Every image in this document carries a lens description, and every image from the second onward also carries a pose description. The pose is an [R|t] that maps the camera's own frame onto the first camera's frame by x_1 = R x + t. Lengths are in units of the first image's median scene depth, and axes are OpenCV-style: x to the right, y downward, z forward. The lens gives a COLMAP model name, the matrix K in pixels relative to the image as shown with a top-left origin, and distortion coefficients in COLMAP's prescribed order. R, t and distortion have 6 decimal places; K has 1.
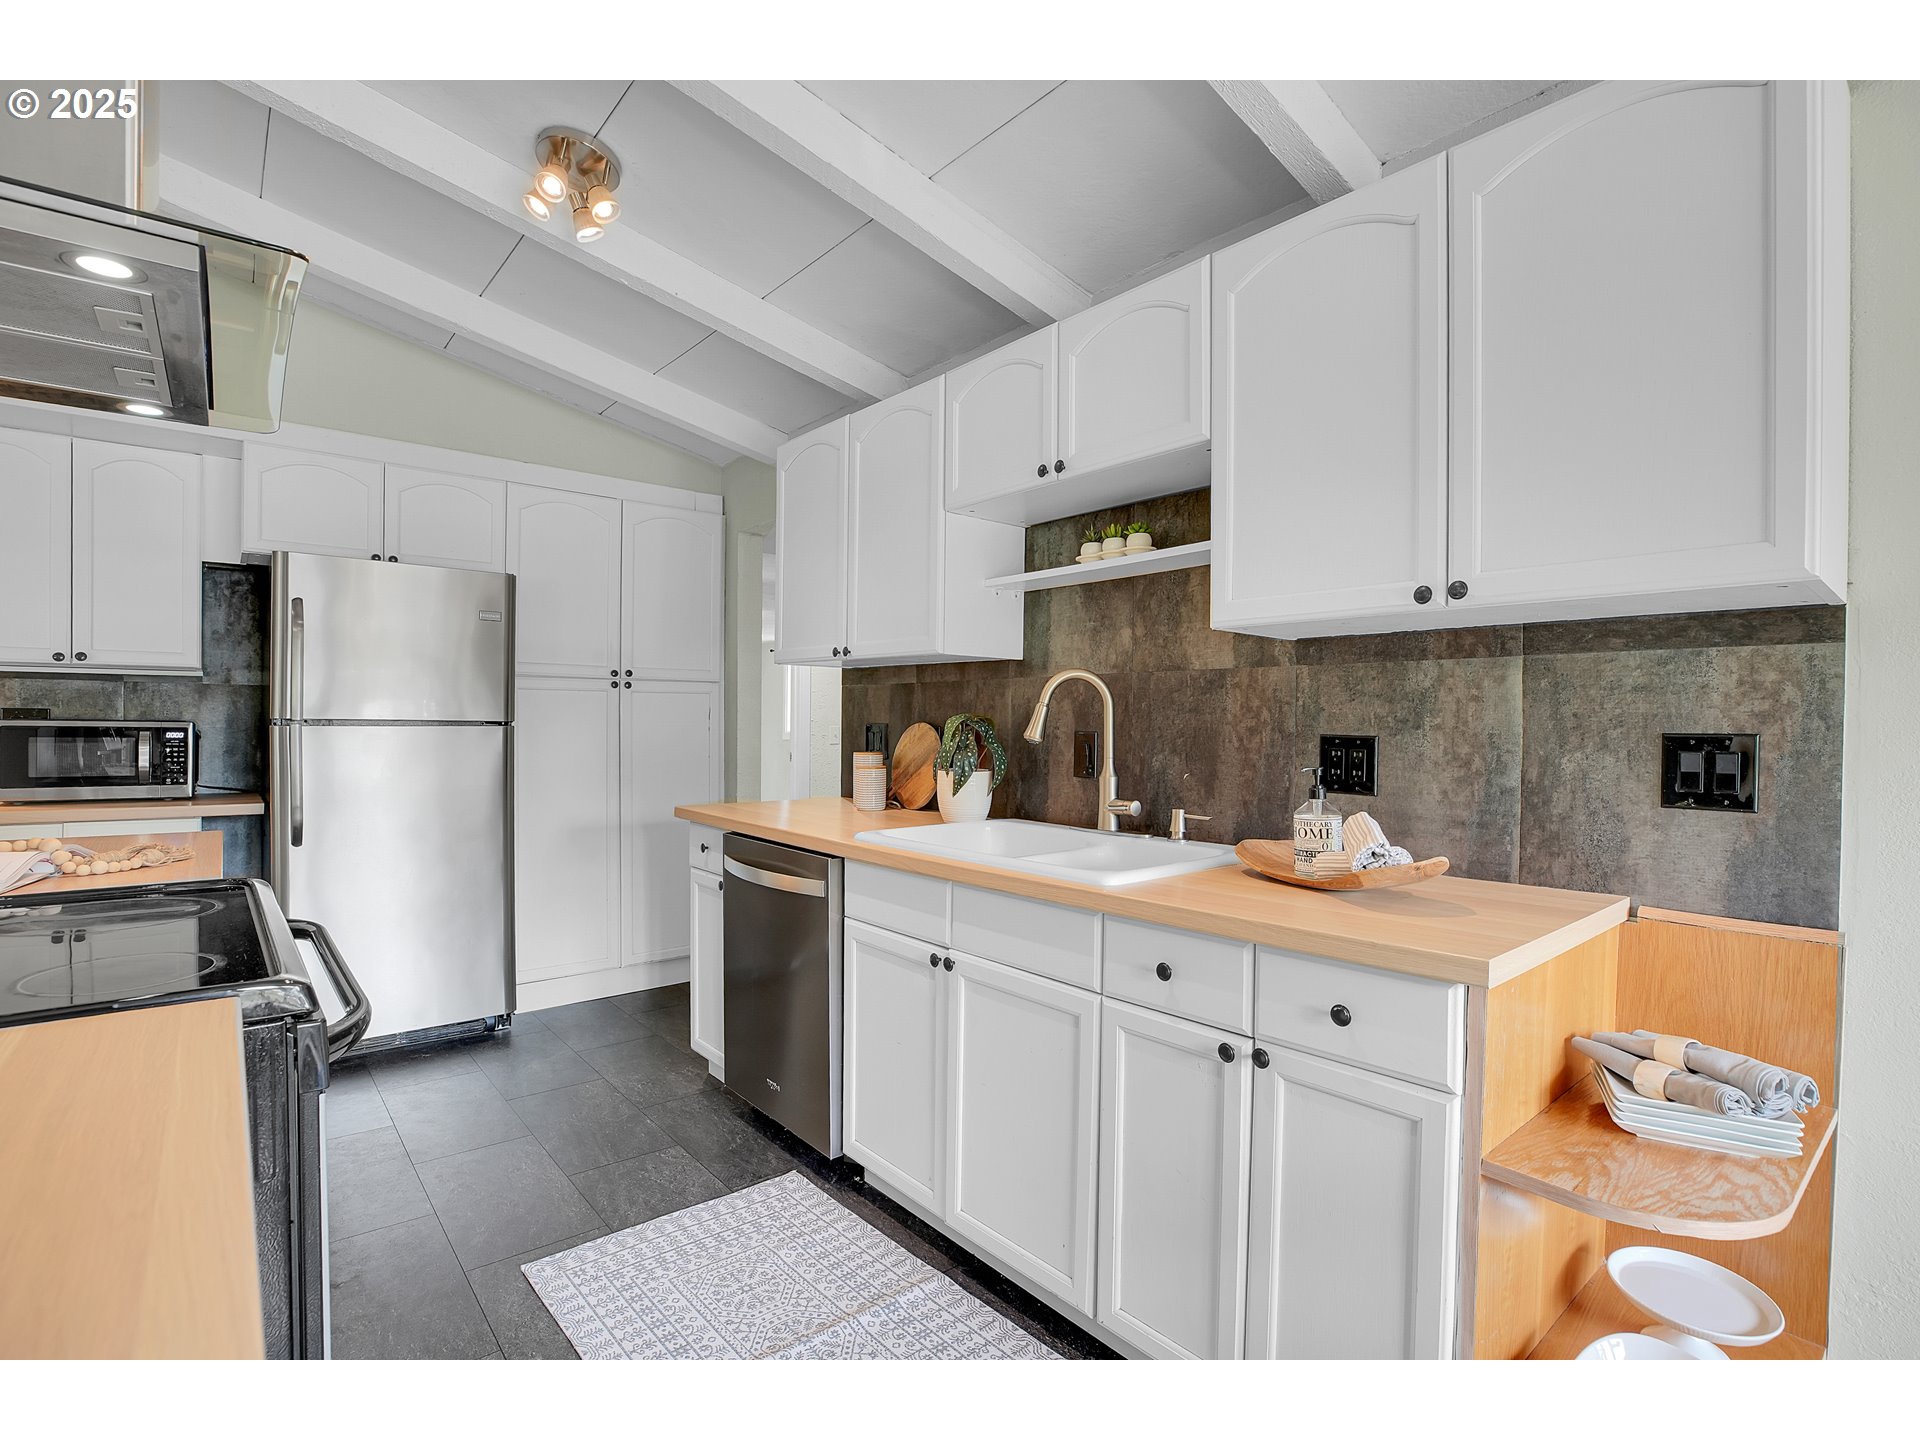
lens RADIAL K [[897.8, 0, 974.3], [0, 897.8, 728.4], [0, 0, 1]] dist [-0.034173, 0.006686]
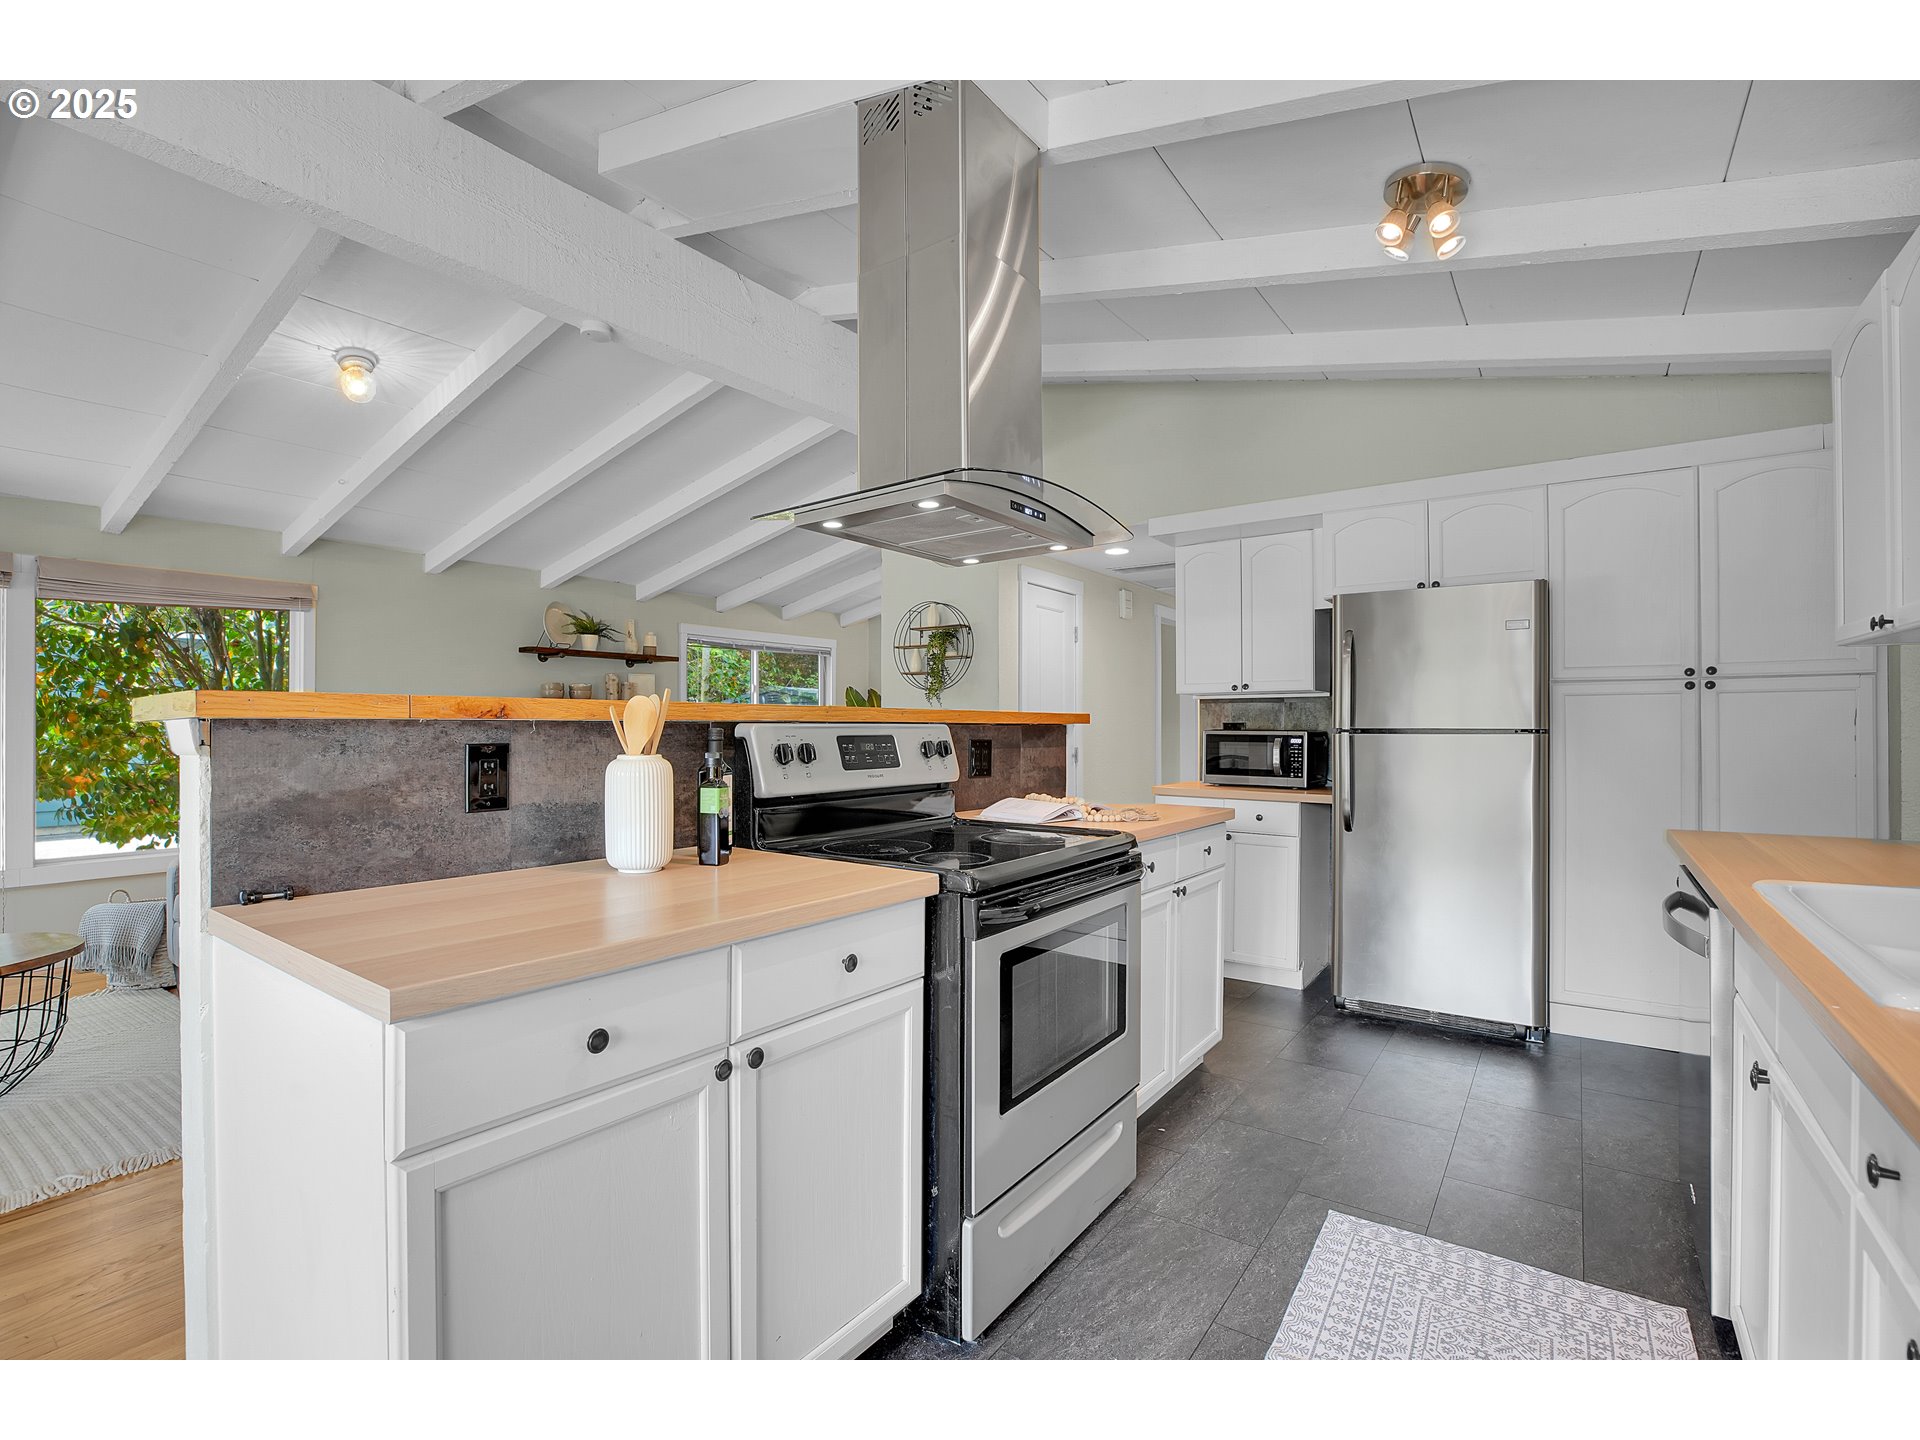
lens RADIAL K [[897.8, 0, 970.2], [0, 897.8, 723.4], [0, 0, 1]] dist [-0.034173, 0.006686]
pose [[0.256023, -0.012951, -0.966584, 0.545891], [-0.003603, 0.999891, -0.014352, 0.004012], [0.966664, 0.007157, 0.255948, 0.296946]]
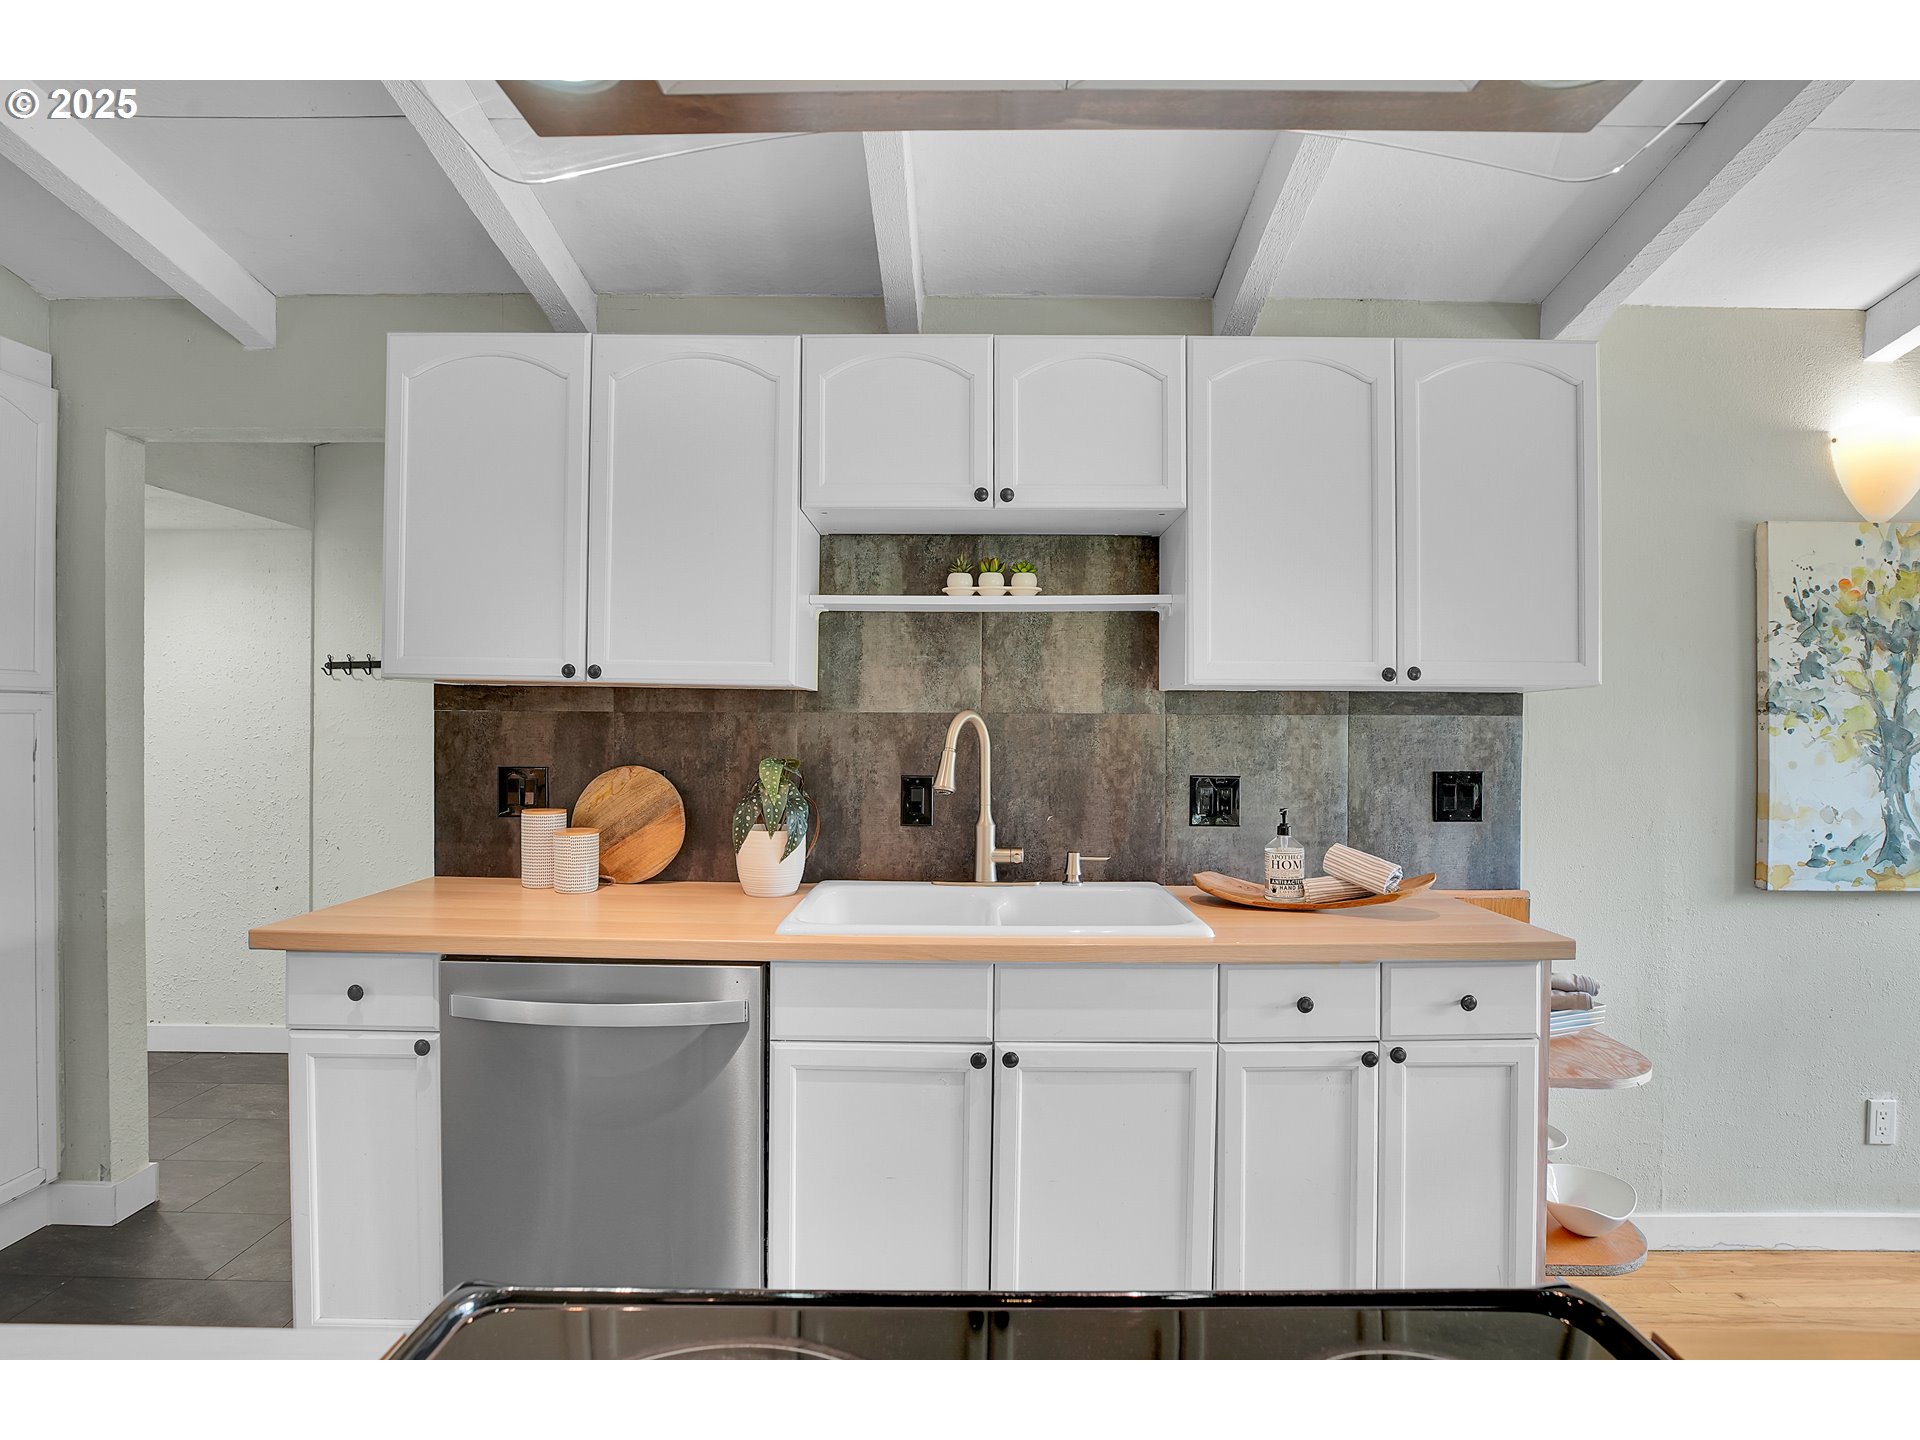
lens RADIAL K [[971.0, 0, 949.7], [0, 971.0, 730.0], [0, 0, 1]] dist [-0.027829, 0.005081]
pose [[0.660822, -0.006942, 0.750511, -0.650441], [0.005946, 0.999974, 0.004014, -0.050649], [-0.750519, 0.001811, 0.660846, 0.358397]]
